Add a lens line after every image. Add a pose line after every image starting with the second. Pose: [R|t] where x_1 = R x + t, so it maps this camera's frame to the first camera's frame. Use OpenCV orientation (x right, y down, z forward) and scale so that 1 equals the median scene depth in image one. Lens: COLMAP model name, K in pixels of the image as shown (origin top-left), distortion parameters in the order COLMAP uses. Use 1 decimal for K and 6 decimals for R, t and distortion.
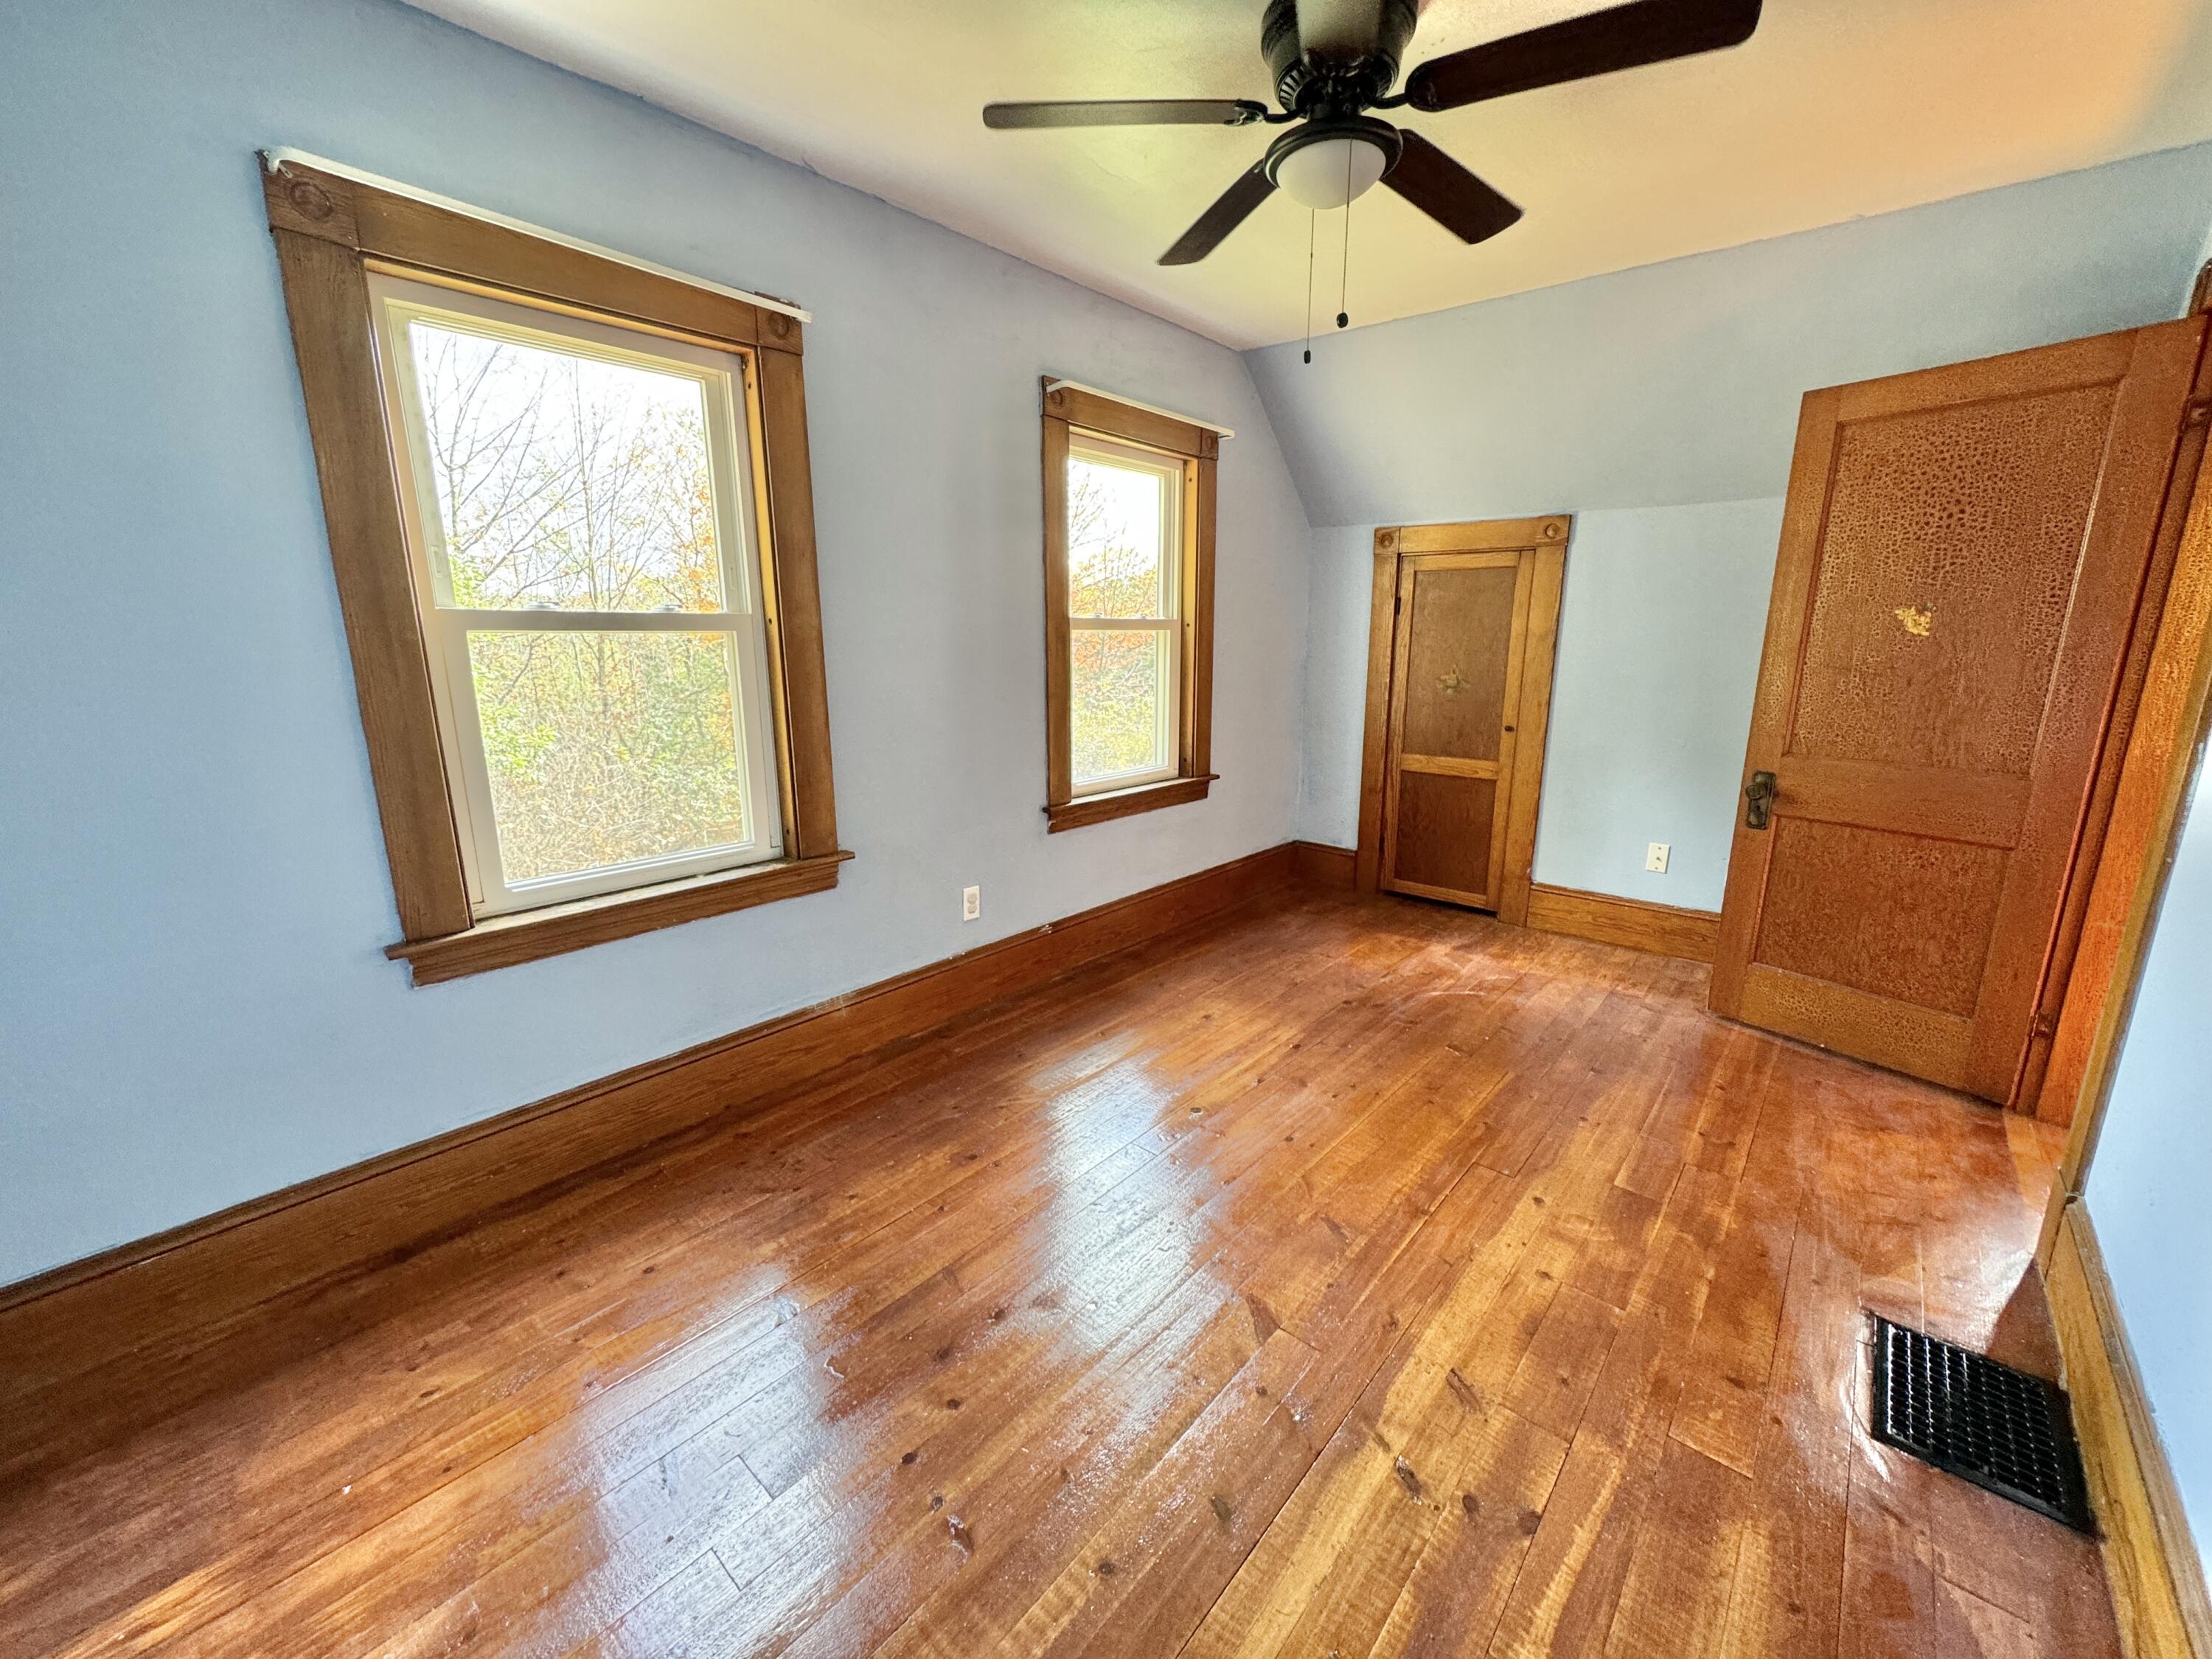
lens RADIAL K [[880.0, 0, 1111.9], [0, 880.0, 829.7], [0, 0, 1]] dist [-0.003081, 0.000477]
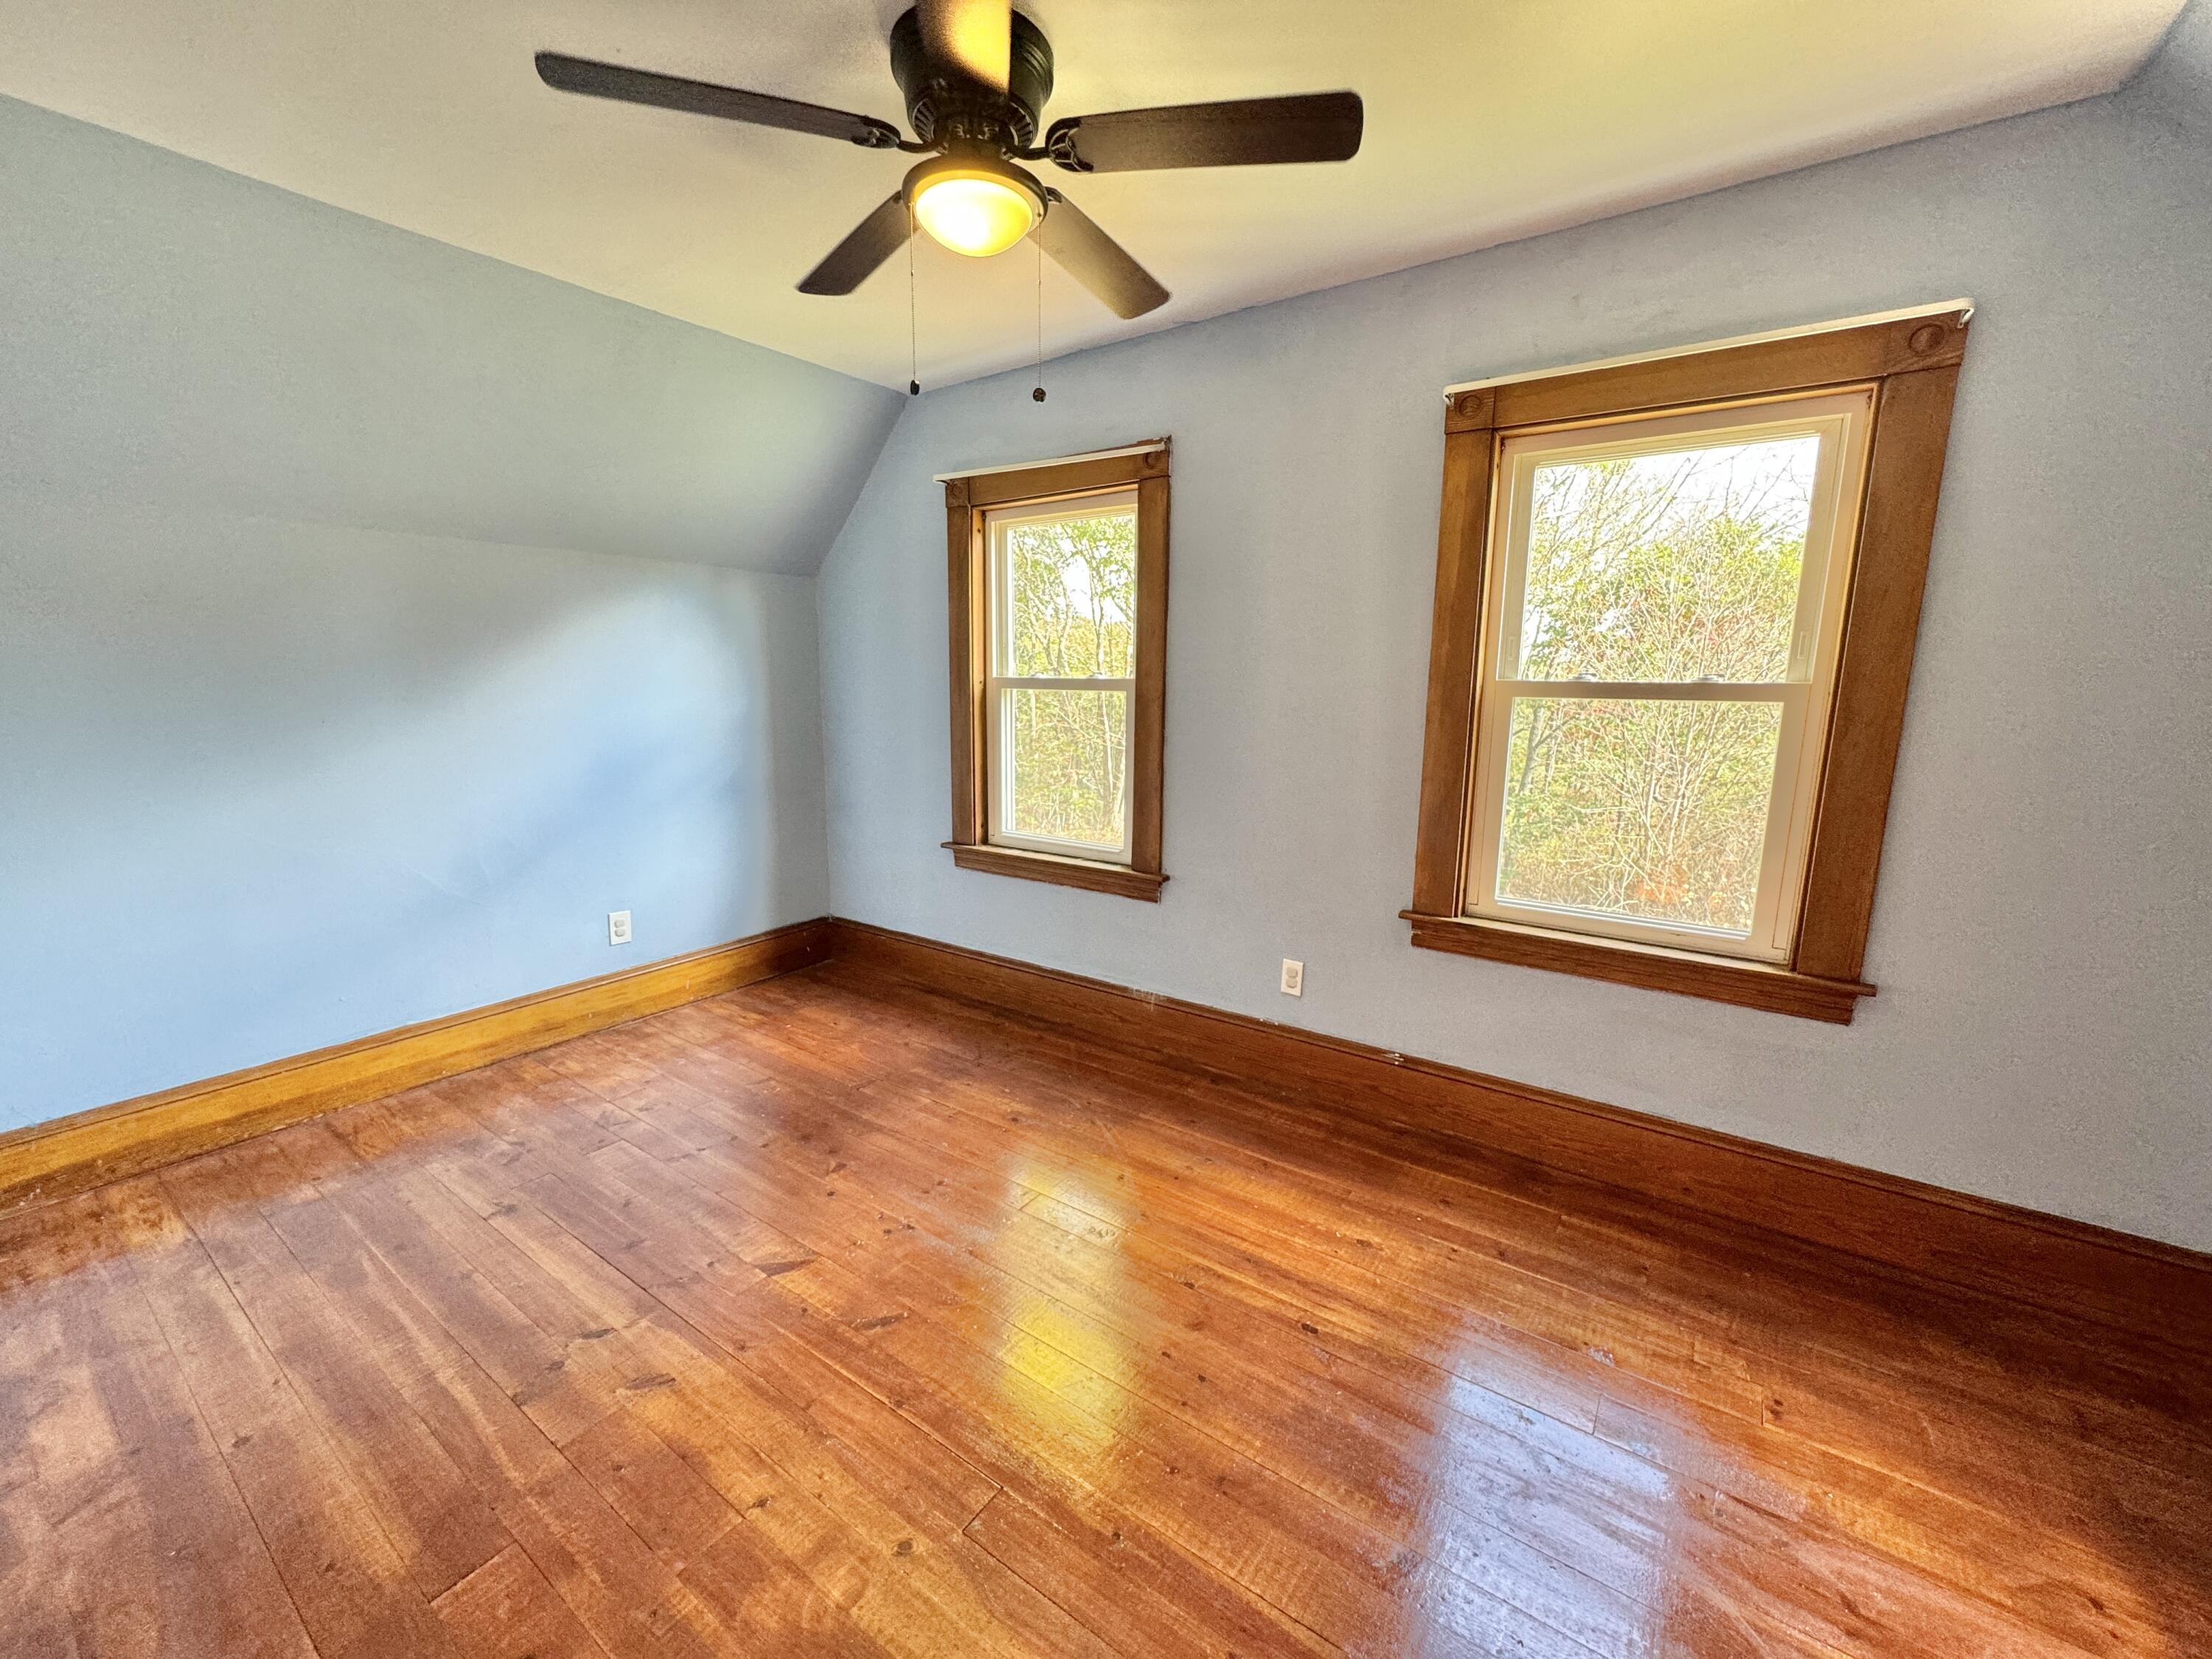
lens RADIAL K [[880.0, 0, 1109.8], [0, 880.0, 831.0], [0, 0, 1]] dist [-0.003081, 0.000477]
pose [[0.108988, 0.174413, -0.978622, 0.974532], [-0.225322, 0.963196, 0.146570, -0.221507], [0.968169, 0.204531, 0.144276, 0.861931]]
